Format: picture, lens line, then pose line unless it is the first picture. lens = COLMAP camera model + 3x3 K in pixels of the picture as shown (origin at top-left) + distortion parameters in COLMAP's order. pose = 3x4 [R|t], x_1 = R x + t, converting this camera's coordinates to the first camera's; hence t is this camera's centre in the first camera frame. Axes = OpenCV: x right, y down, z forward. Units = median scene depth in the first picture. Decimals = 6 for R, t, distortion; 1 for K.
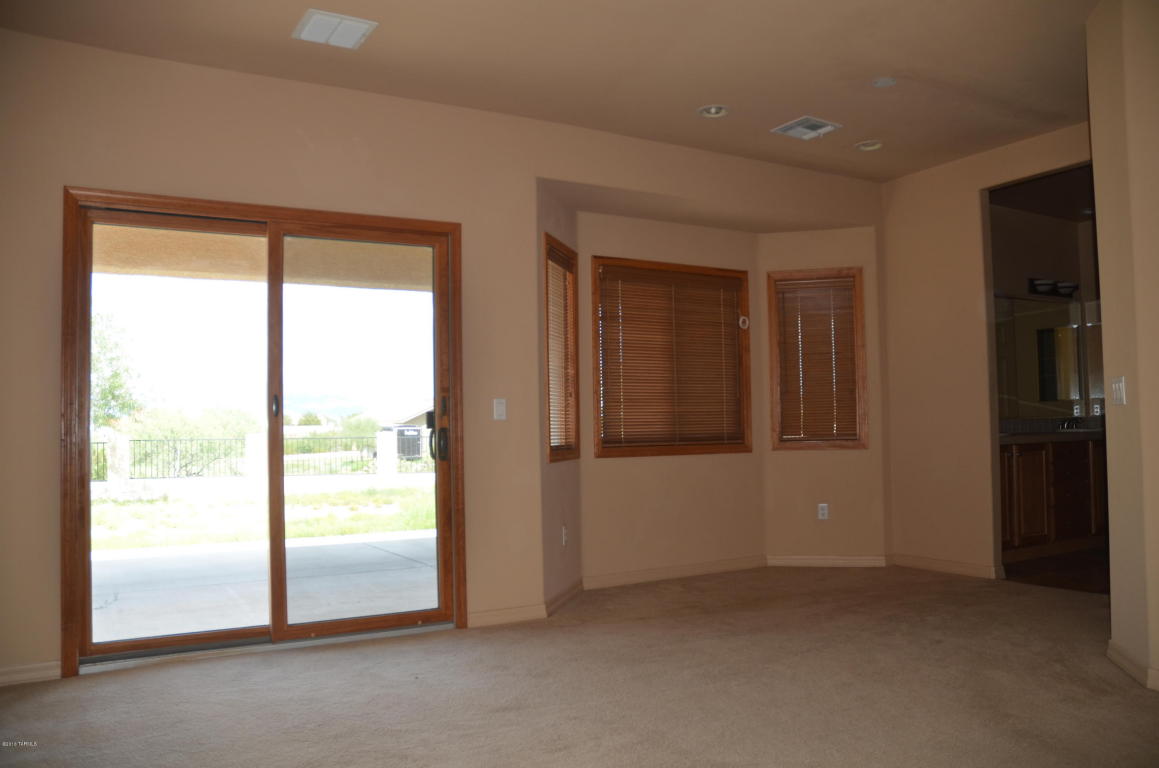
lens RADIAL K [[887.2, 0, 579.5], [0, 887.2, 384.0], [0, 0, 1]] dist [-0.173919, 0.131980]
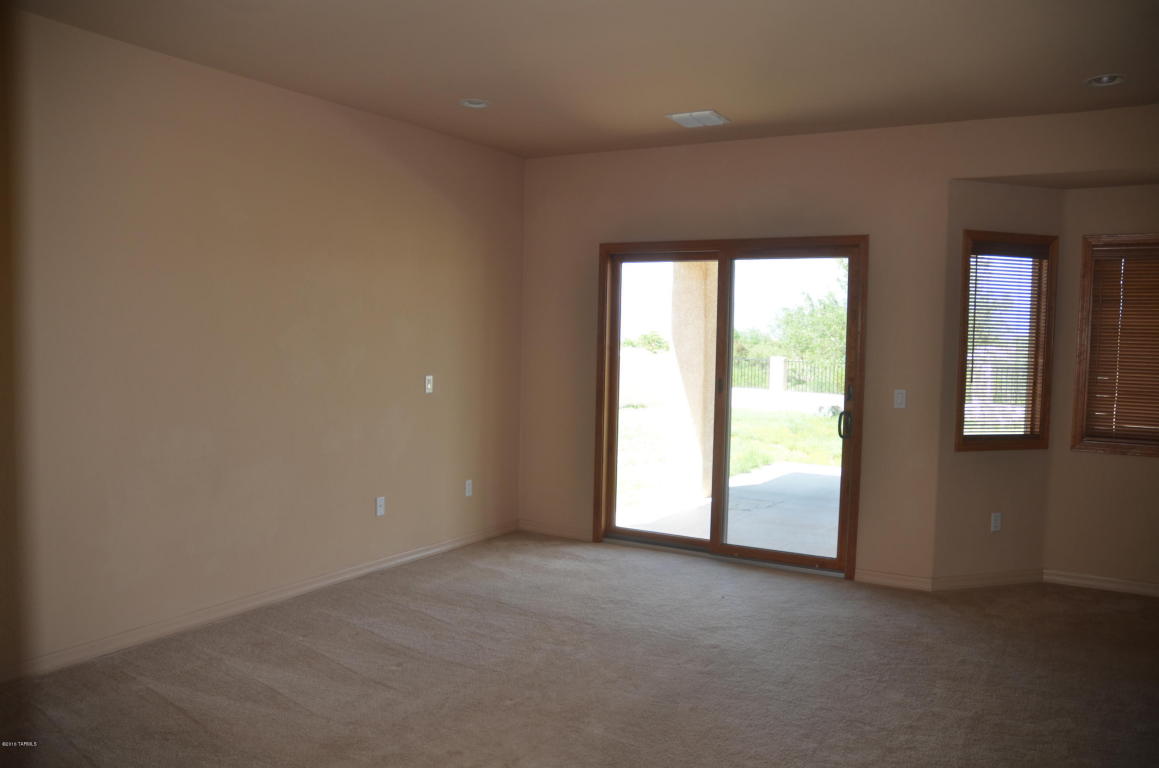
lens RADIAL K [[887.2, 0, 579.5], [0, 887.2, 384.0], [0, 0, 1]] dist [-0.173919, 0.131980]
pose [[0.482705, 0.078623, -0.872246, 0.699846], [0.015793, 0.995019, 0.098429, -0.109582], [0.875640, -0.061288, 0.479059, 0.121428]]
